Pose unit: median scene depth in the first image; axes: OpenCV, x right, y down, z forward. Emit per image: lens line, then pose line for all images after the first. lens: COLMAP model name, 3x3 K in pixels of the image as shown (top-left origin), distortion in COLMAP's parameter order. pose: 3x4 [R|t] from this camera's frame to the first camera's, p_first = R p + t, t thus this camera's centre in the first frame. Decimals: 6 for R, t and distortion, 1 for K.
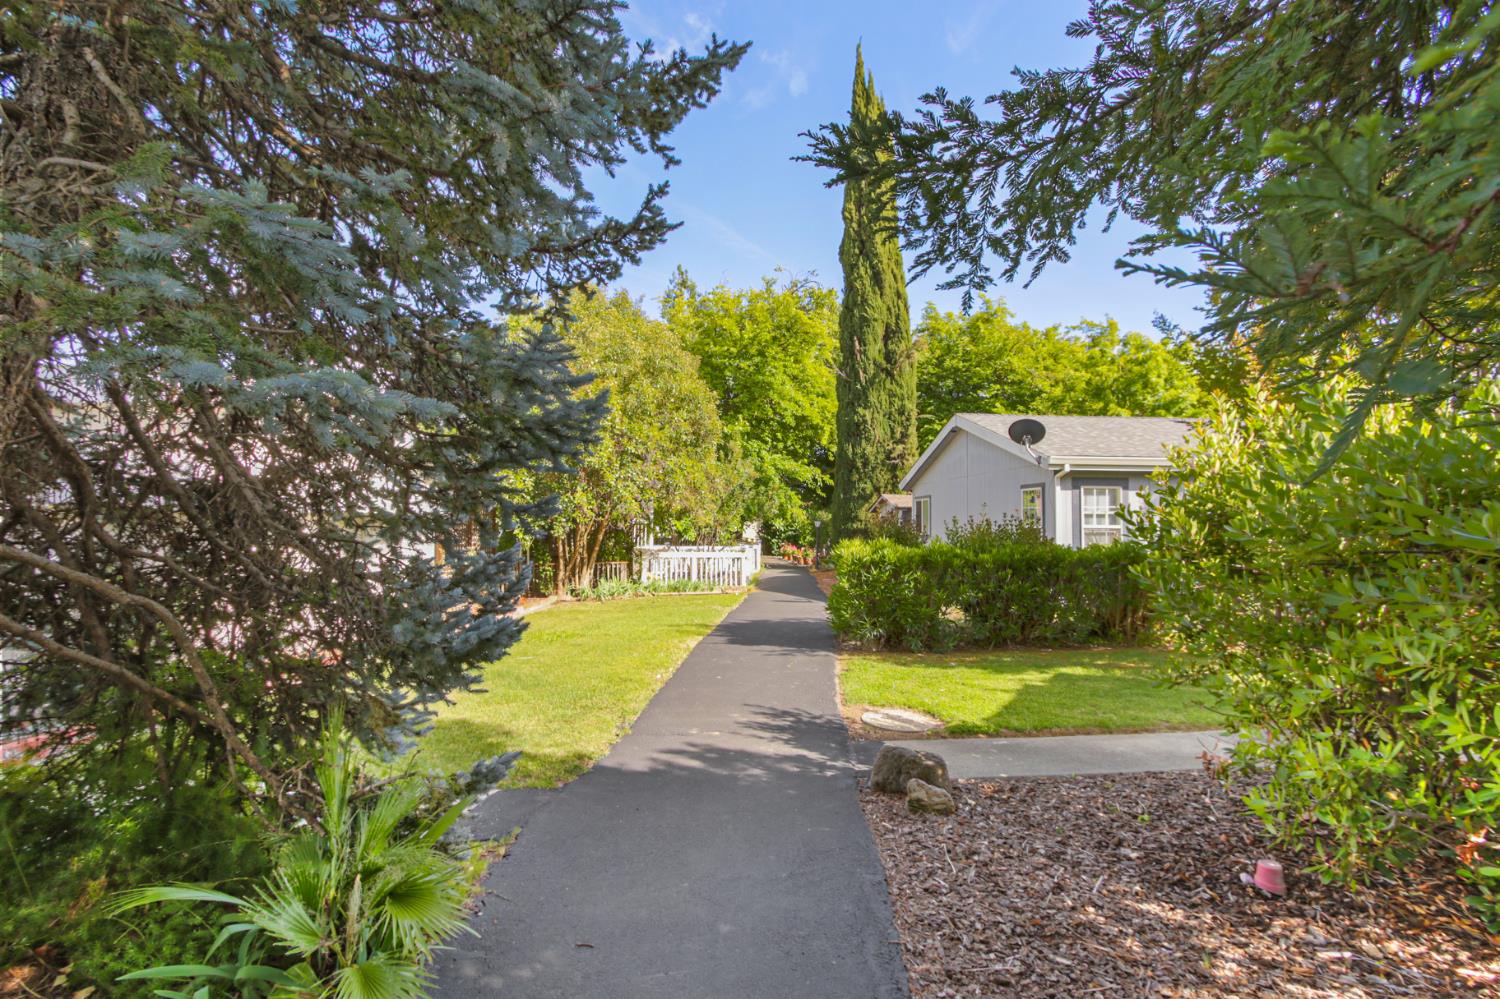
lens RADIAL K [[721.9, 0, 752.2], [0, 721.9, 506.8], [0, 0, 1]] dist [0.012599, 0.000525]
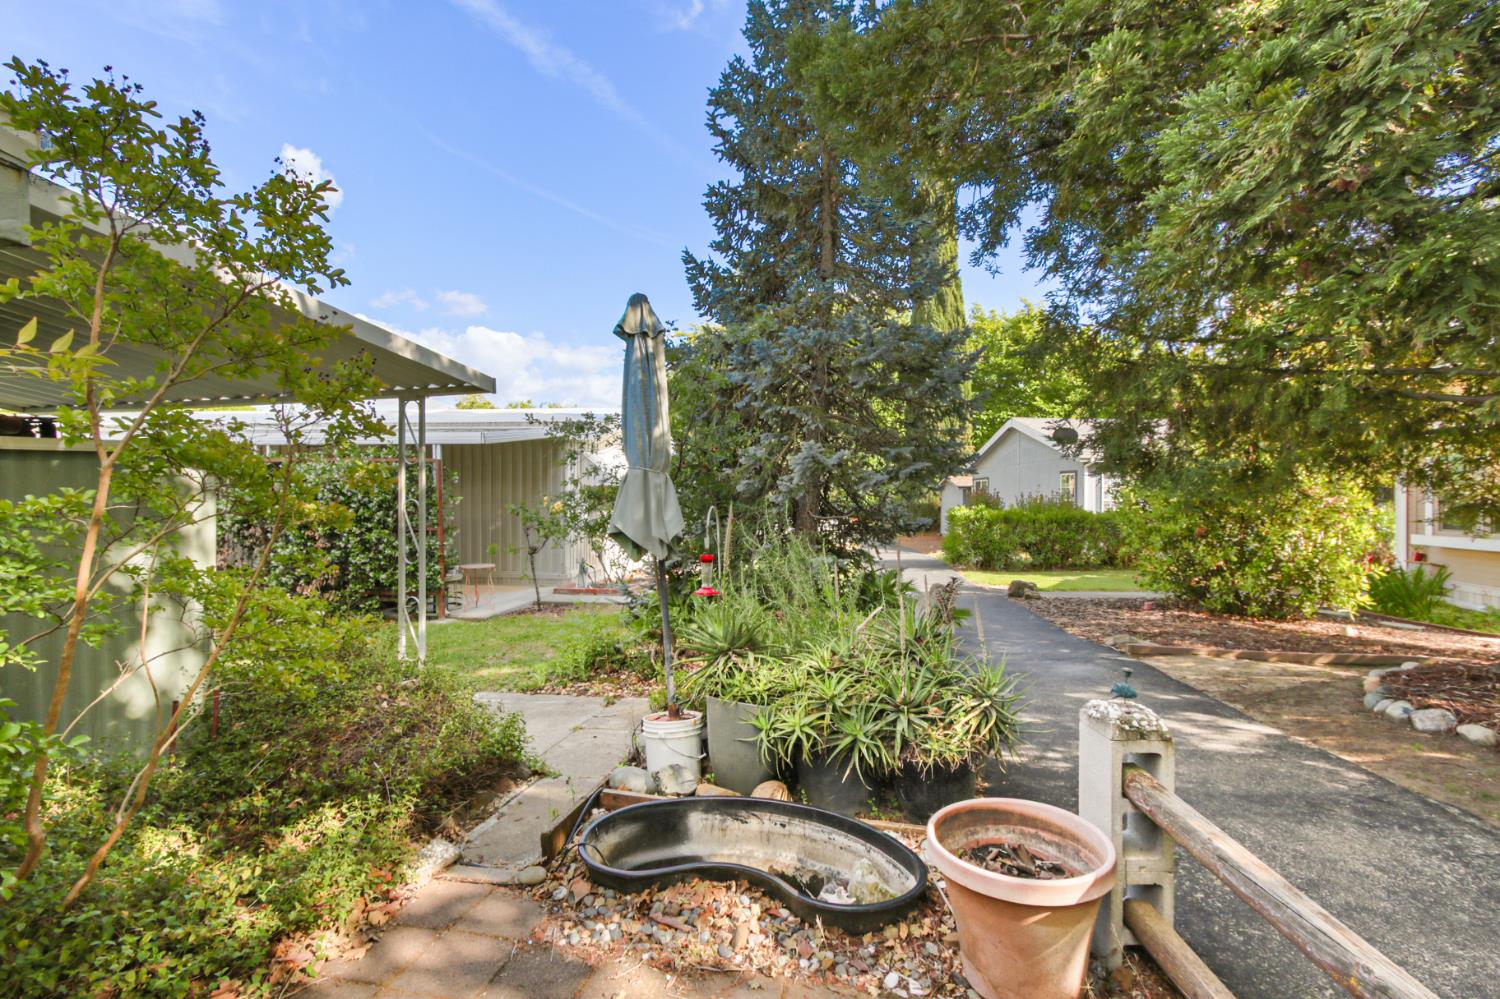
lens RADIAL K [[721.9, 0, 752.2], [0, 721.9, 506.8], [0, 0, 1]] dist [0.012599, 0.000525]
pose [[0.999333, 0.003882, -0.036323, -0.134952], [-0.002720, 0.999484, 0.031995, -0.002777], [0.036428, -0.031874, 0.998828, -0.332176]]
